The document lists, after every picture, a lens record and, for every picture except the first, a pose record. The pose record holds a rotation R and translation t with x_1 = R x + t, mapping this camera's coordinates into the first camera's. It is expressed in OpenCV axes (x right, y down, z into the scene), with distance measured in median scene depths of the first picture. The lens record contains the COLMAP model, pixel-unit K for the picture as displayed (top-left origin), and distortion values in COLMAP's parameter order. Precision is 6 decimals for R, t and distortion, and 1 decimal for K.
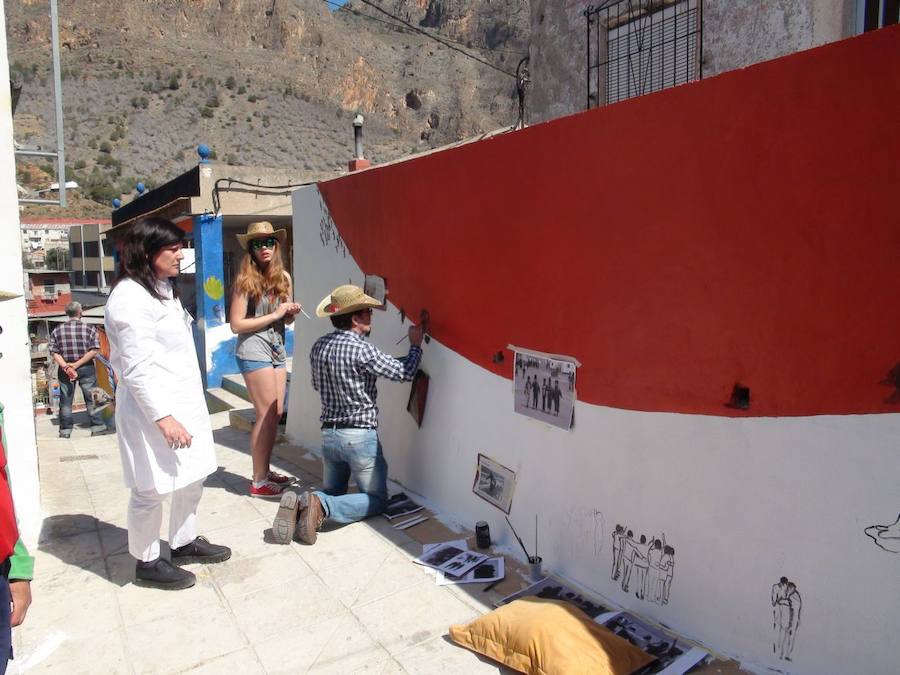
lens RADIAL K [[703.5, 0, 450.0], [0, 703.5, 337.5], [0, 0, 1]] dist [0.002209, -0.006244]
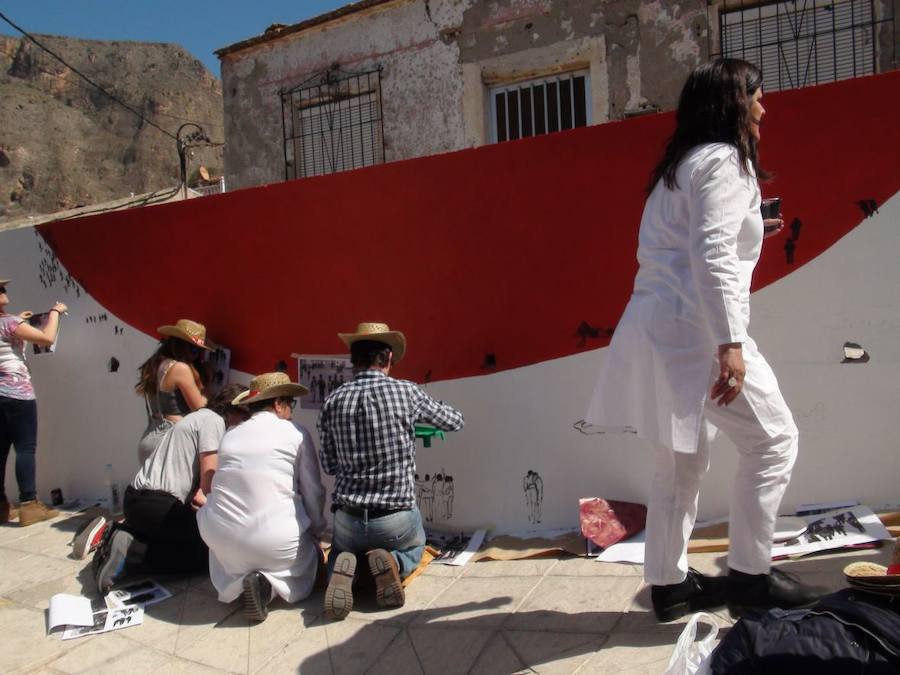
lens RADIAL K [[703.5, 0, 450.0], [0, 703.5, 337.5], [0, 0, 1]] dist [0.002209, -0.006244]
pose [[0.870450, -0.035825, 0.490952, -0.138564], [0.084776, 0.993356, -0.077821, 0.050709], [-0.484903, 0.109360, 0.867704, -0.093283]]
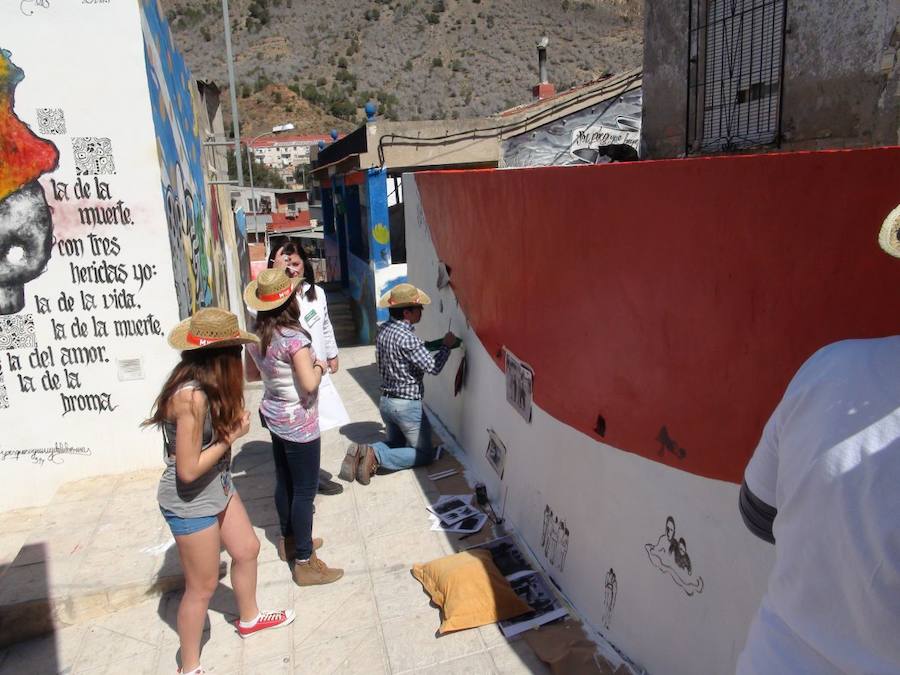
lens RADIAL K [[703.5, 0, 450.0], [0, 703.5, 337.5], [0, 0, 1]] dist [0.002209, -0.006244]
pose [[0.951244, 0.039808, -0.305859, 0.186584], [0.001576, 0.990996, 0.133880, -0.084460], [0.308434, -0.127834, 0.942617, -0.087422]]
